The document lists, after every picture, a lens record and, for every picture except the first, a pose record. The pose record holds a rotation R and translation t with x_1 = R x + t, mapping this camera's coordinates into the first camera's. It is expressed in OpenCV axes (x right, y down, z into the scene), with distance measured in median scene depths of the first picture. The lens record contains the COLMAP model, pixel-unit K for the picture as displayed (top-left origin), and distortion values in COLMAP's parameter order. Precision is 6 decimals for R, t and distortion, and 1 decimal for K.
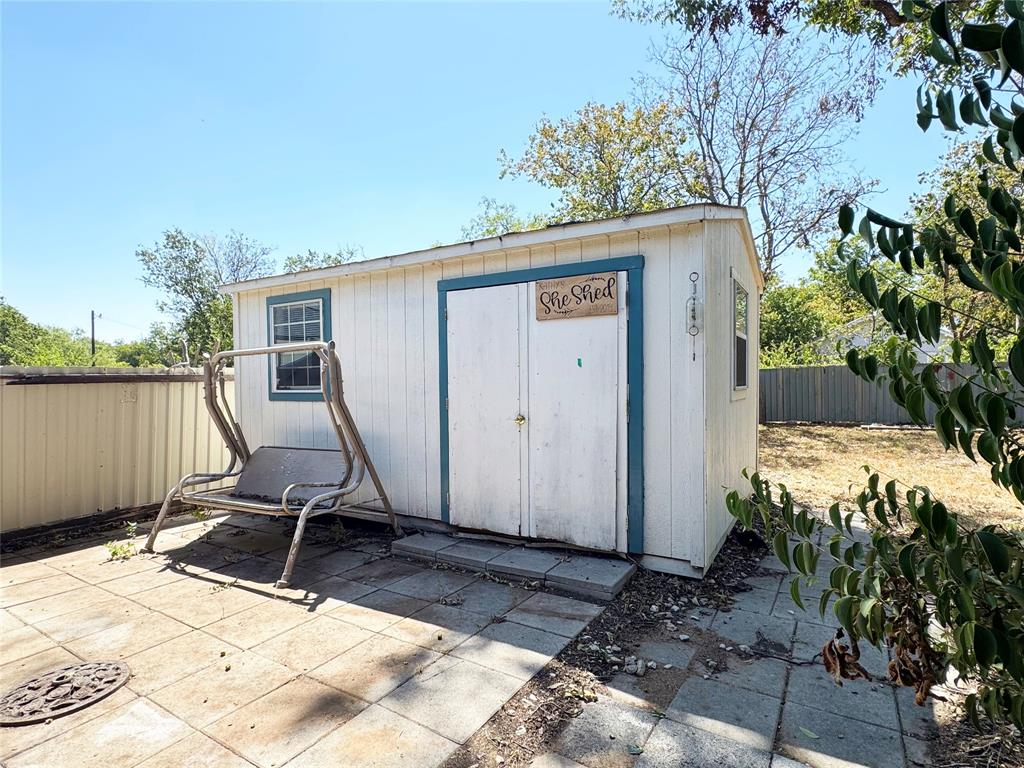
lens RADIAL K [[528.9, 0, 513.3], [0, 528.9, 379.8], [0, 0, 1]] dist [0.000520, -0.000276]
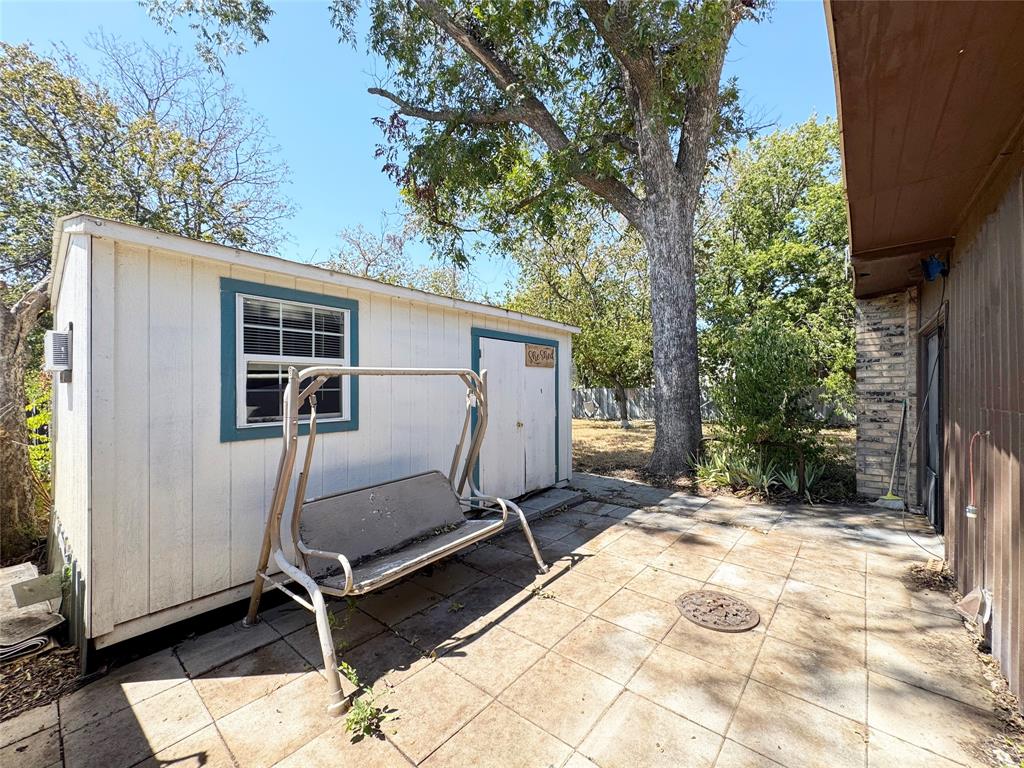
lens RADIAL K [[410.1, 0, 513.2], [0, 410.1, 388.8], [0, 0, 1]] dist [0.001641, 0.000086]
pose [[0.145814, 0.016887, 0.989168, -1.410463], [0.016764, 0.999669, -0.019538, -0.014154], [-0.989170, 0.019431, 0.145483, 0.936205]]
